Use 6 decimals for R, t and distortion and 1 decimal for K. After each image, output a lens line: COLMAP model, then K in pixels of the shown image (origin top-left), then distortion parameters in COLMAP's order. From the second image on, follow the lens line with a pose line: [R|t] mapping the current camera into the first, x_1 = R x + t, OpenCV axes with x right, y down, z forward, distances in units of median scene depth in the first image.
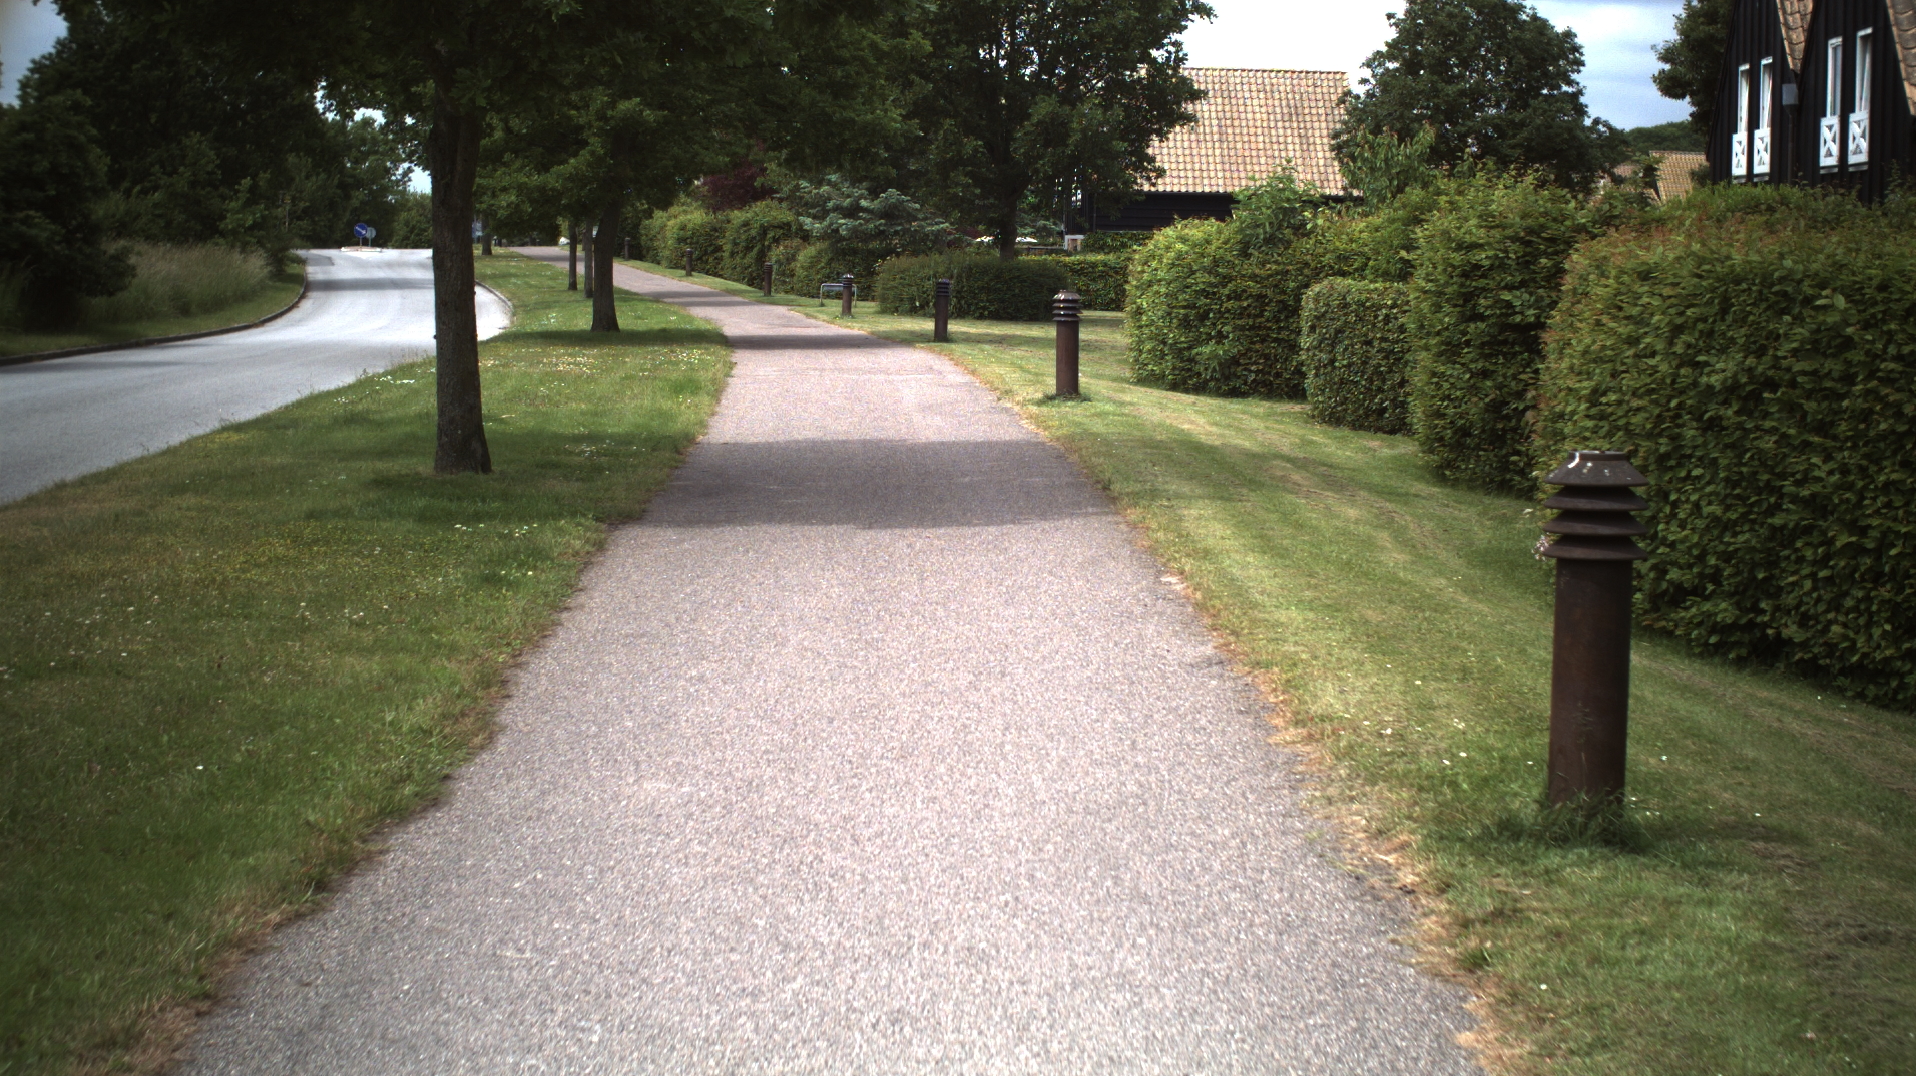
lens RADIAL K [[3360.0, 0, 958.0], [0, 3360.0, 538.0], [0, 0, 1]] dist [-0.315673, 0.522029]
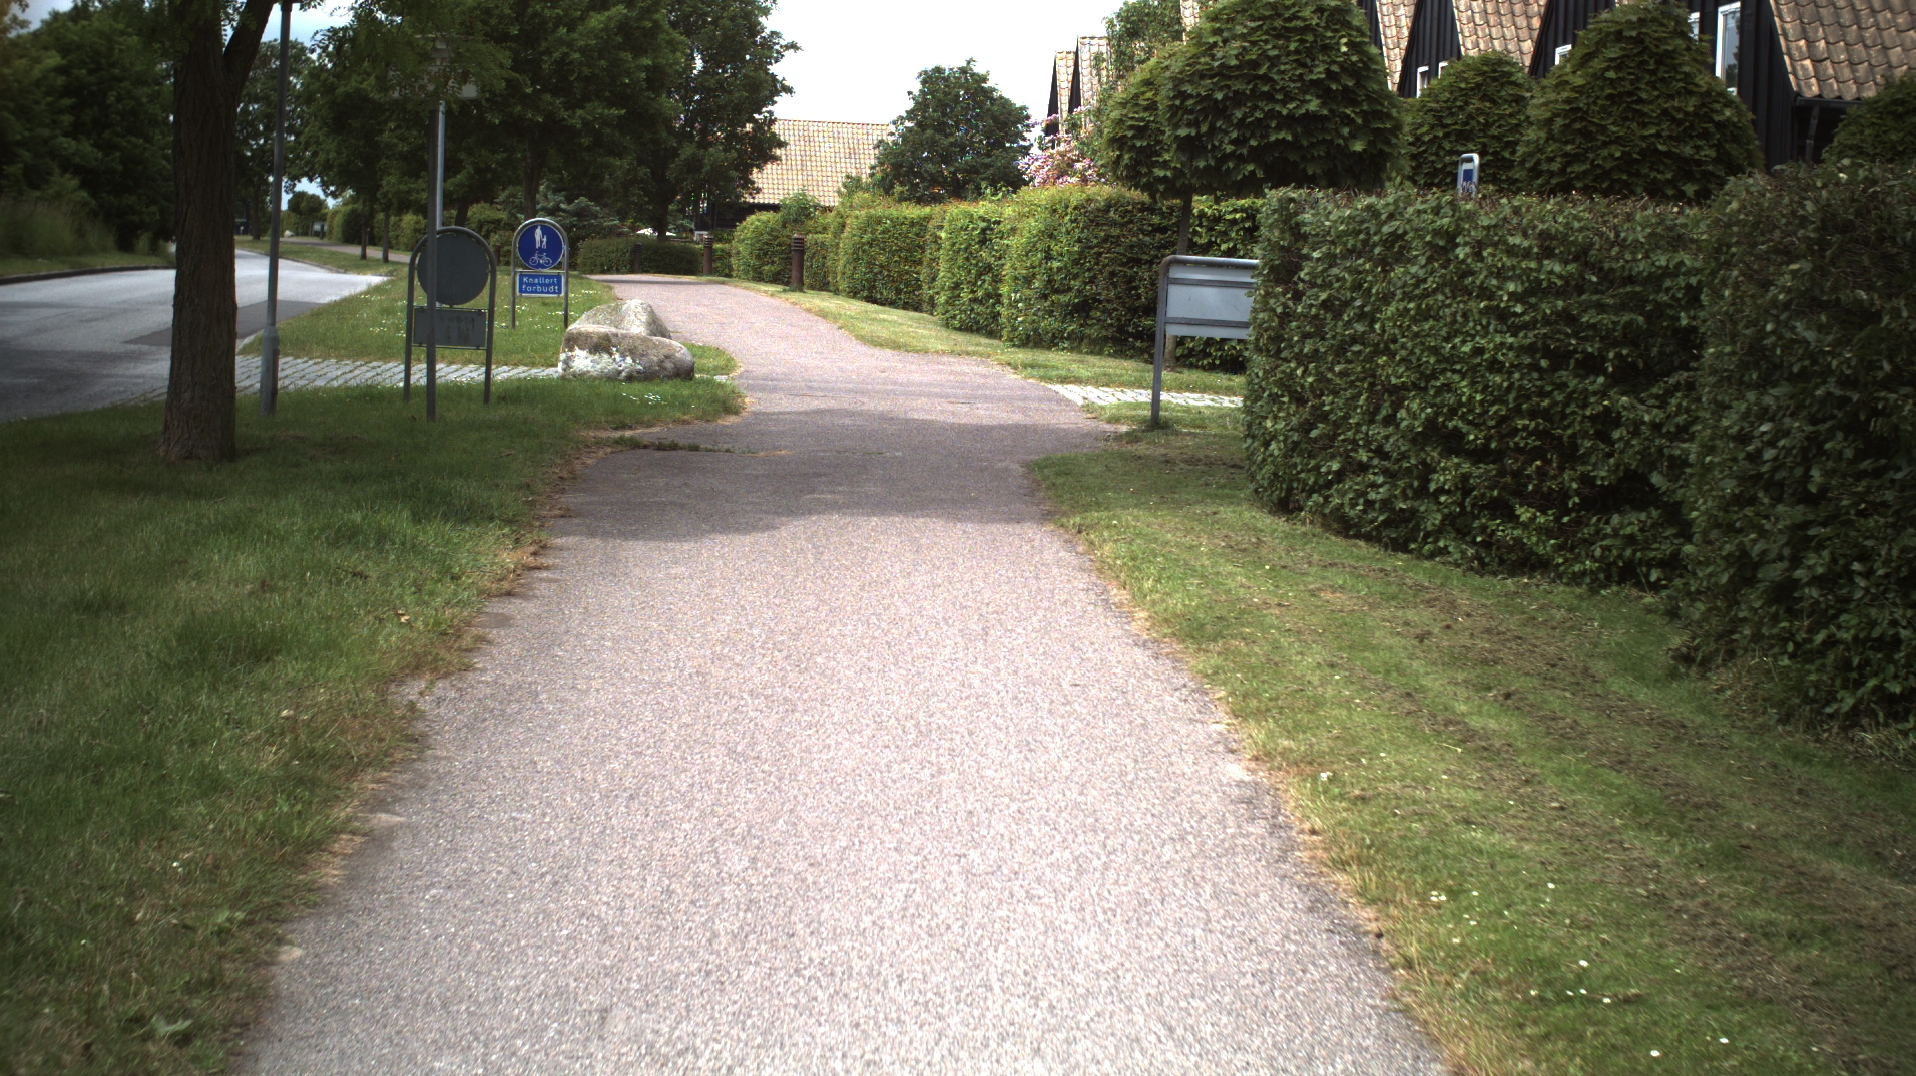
lens RADIAL K [[3360.0, 0, 958.0], [0, 3360.0, 538.0], [0, 0, 1]] dist [-0.315673, 0.522029]
pose [[0.993051, 0.019389, 0.116074, -0.033322], [-0.018769, 0.999803, -0.006430, 0.080471], [-0.116176, 0.004207, 0.993220, -0.737851]]
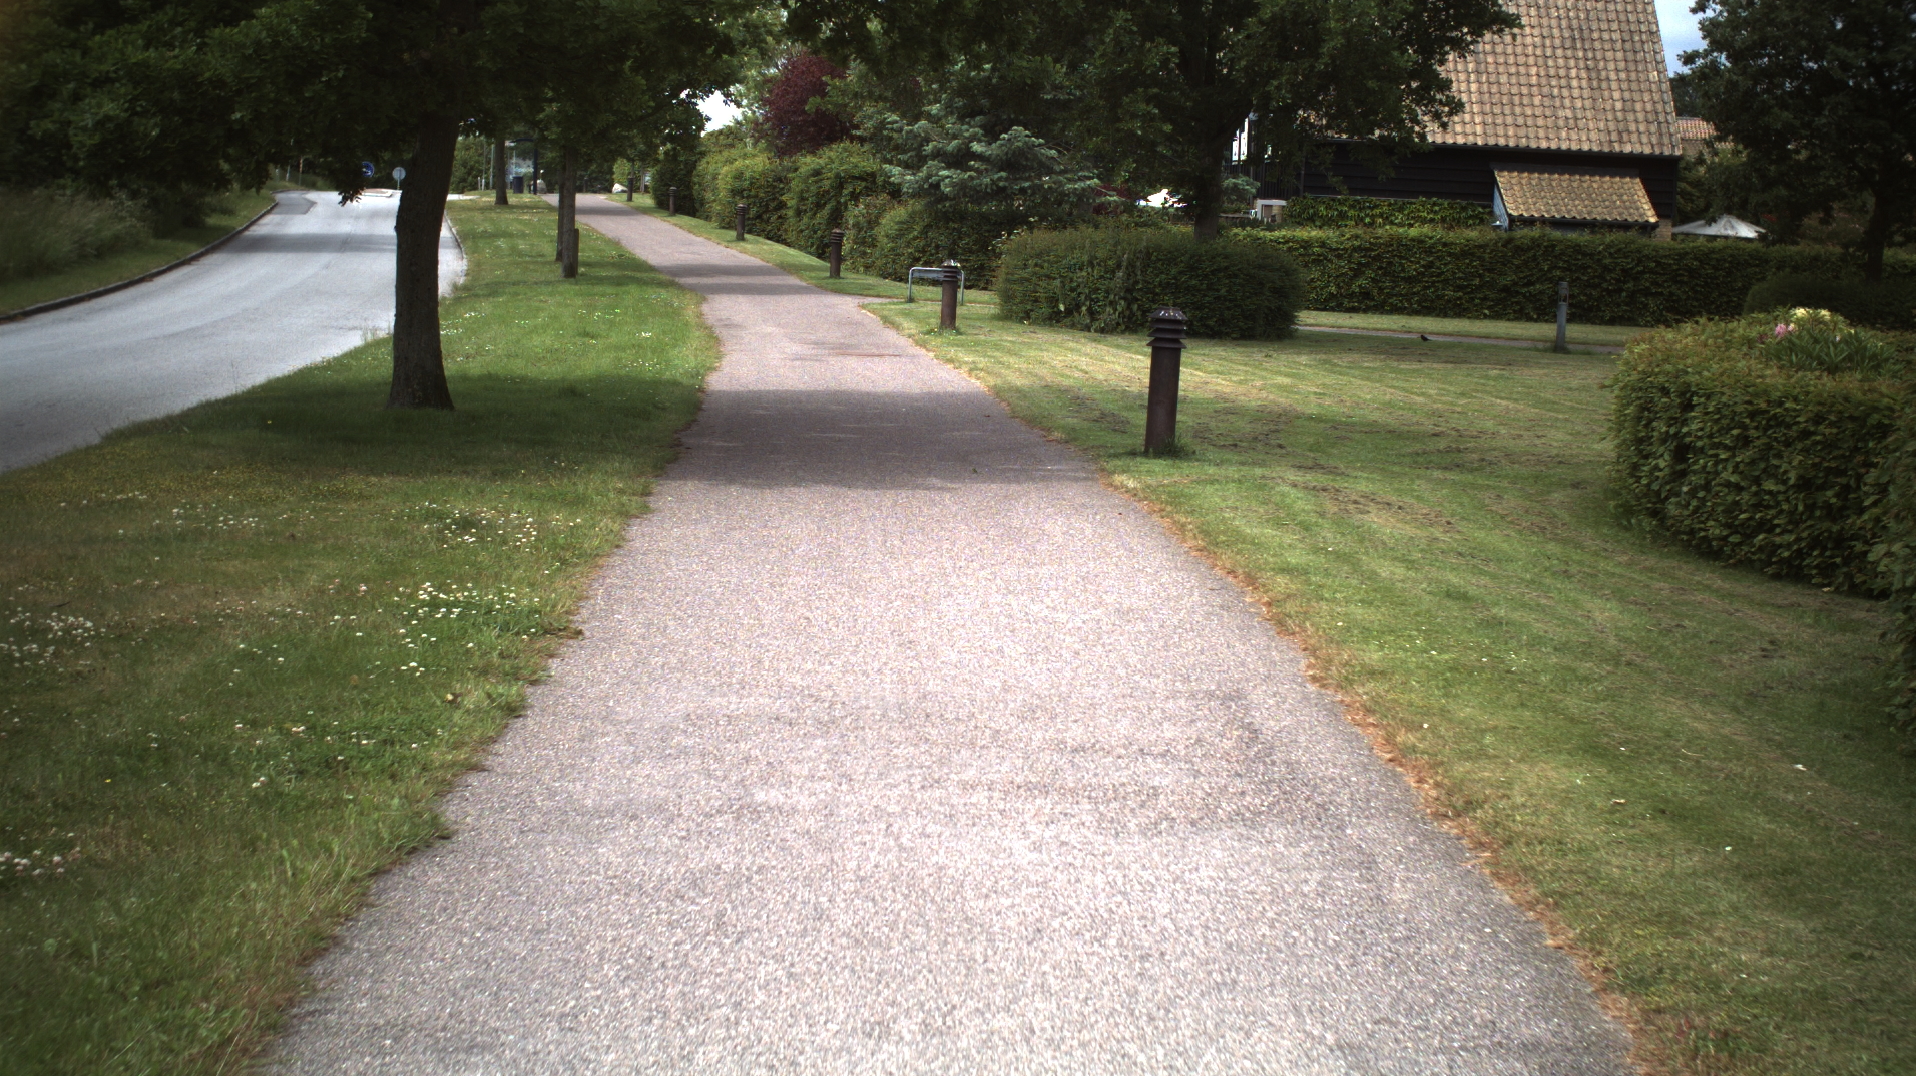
lens RADIAL K [[3360.0, 0, 958.0], [0, 3360.0, 538.0], [0, 0, 1]] dist [-0.315673, 0.522029]
pose [[0.999289, 0.024746, -0.028455, -0.014939], [-0.024341, 0.999599, 0.014499, -0.042107], [0.028802, -0.013796, 0.999490, 0.444445]]
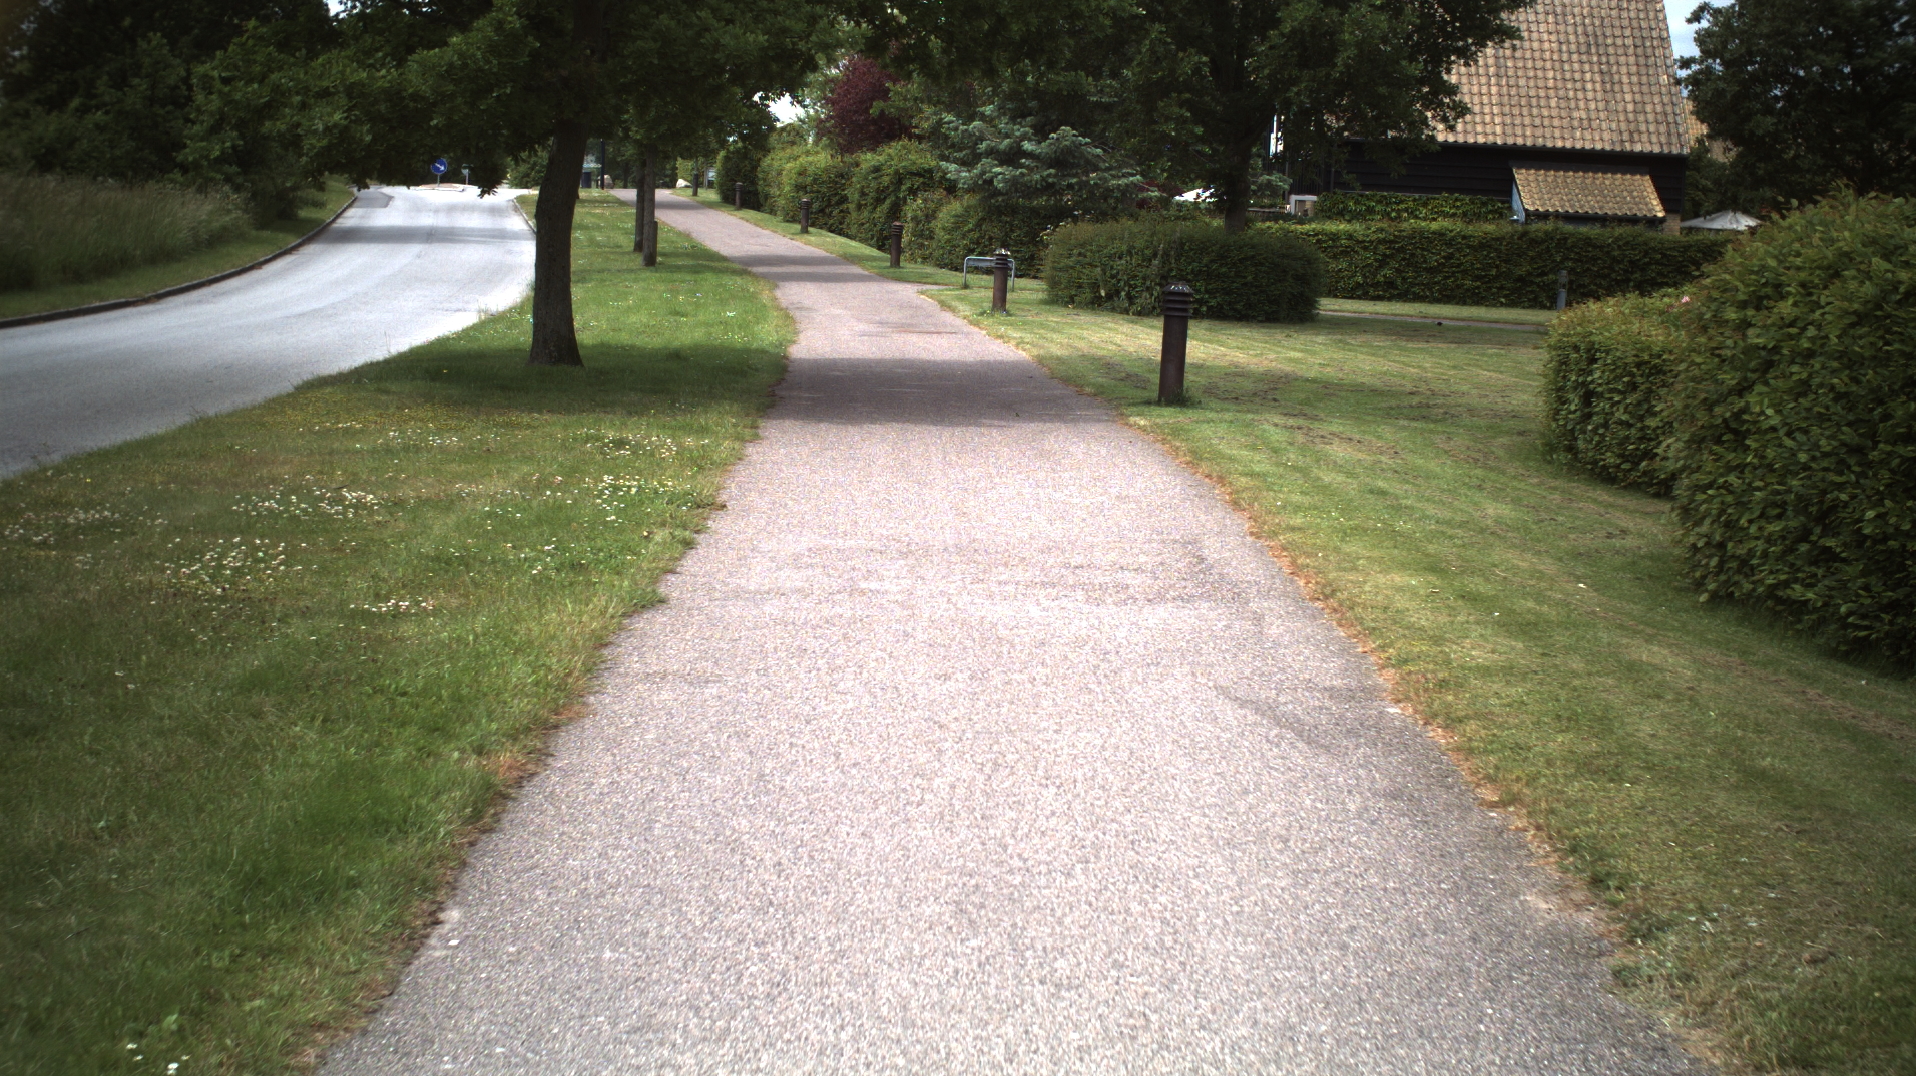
lens RADIAL K [[3360.0, 0, 958.0], [0, 3360.0, 538.0], [0, 0, 1]] dist [-0.315673, 0.522029]
pose [[0.998628, 0.027258, -0.044707, -0.011511], [-0.026558, 0.999517, 0.016166, -0.035487], [0.045126, -0.014957, 0.998869, 0.370447]]
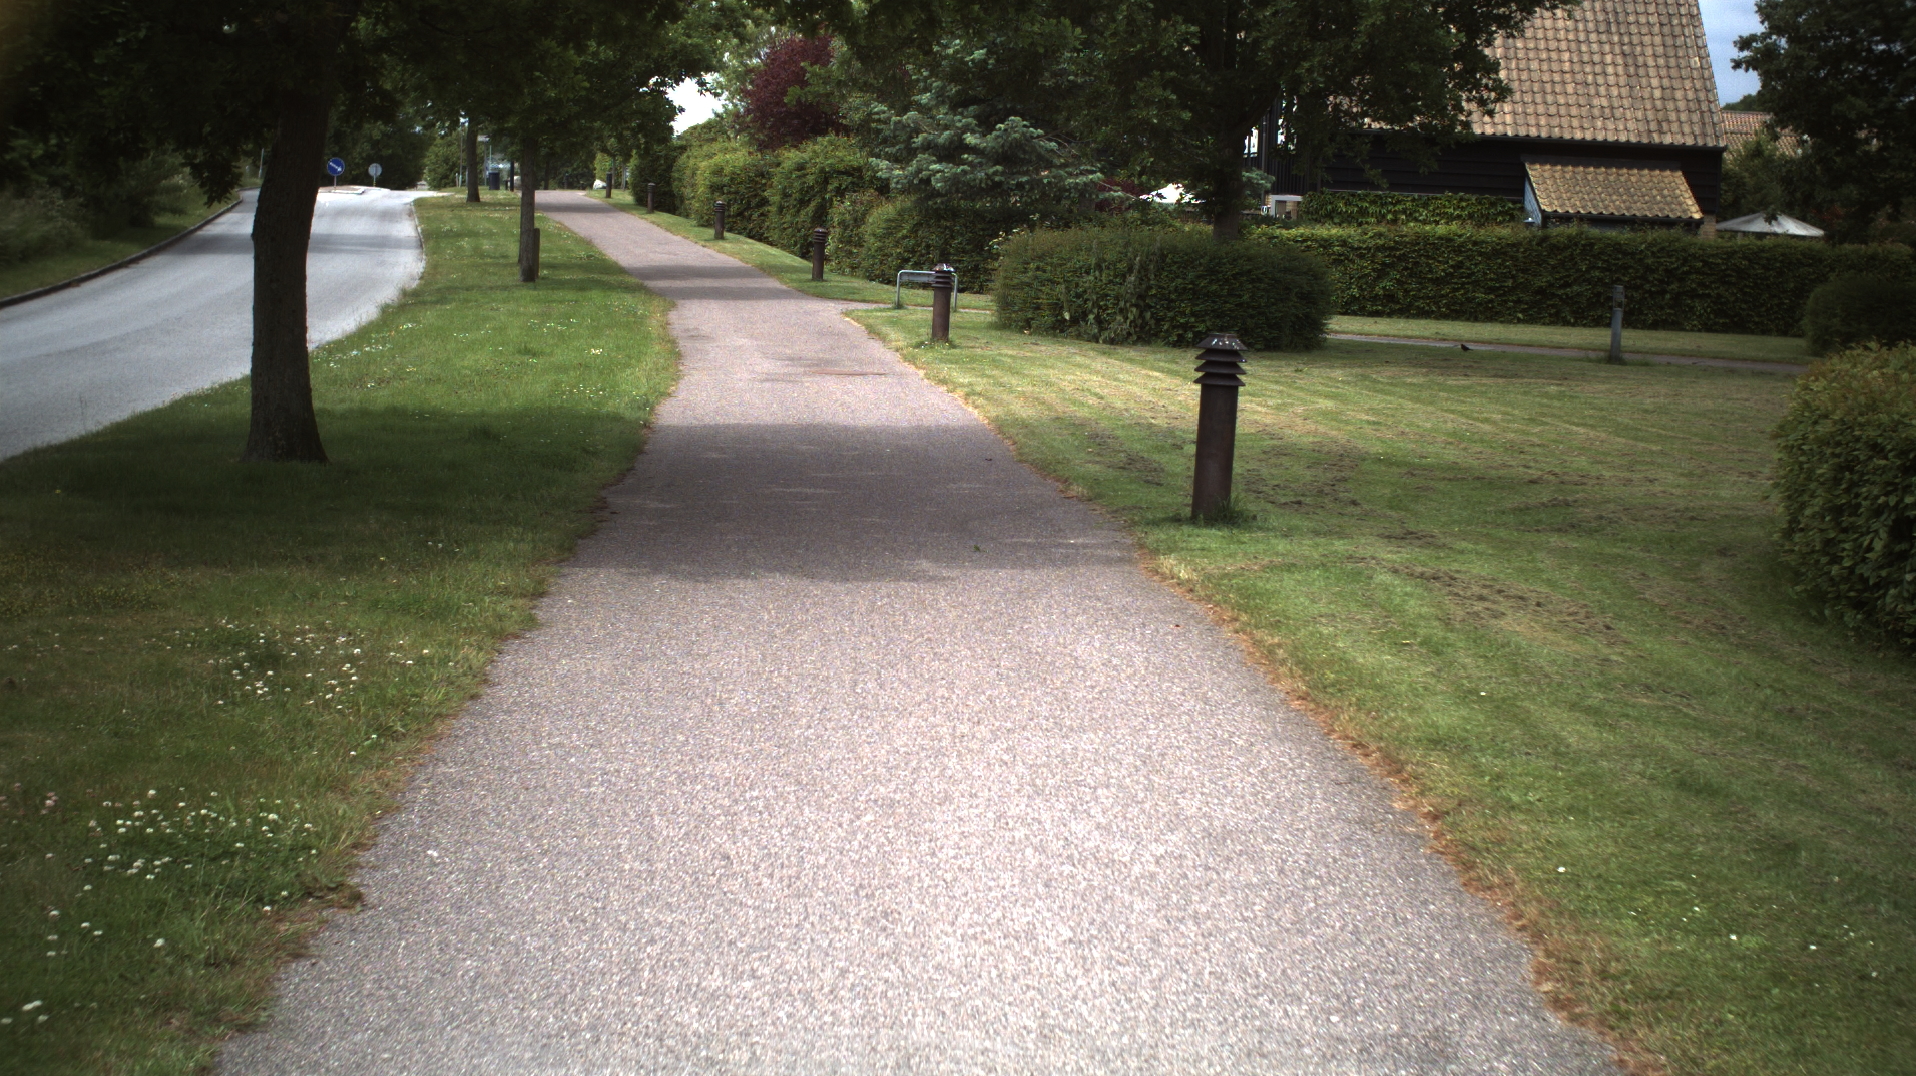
lens RADIAL K [[3360.0, 0, 958.0], [0, 3360.0, 538.0], [0, 0, 1]] dist [-0.315673, 0.522029]
pose [[0.999416, 0.022305, -0.025899, -0.017669], [-0.021899, 0.999635, 0.015837, -0.048737], [0.026243, -0.015261, 0.999539, 0.518678]]
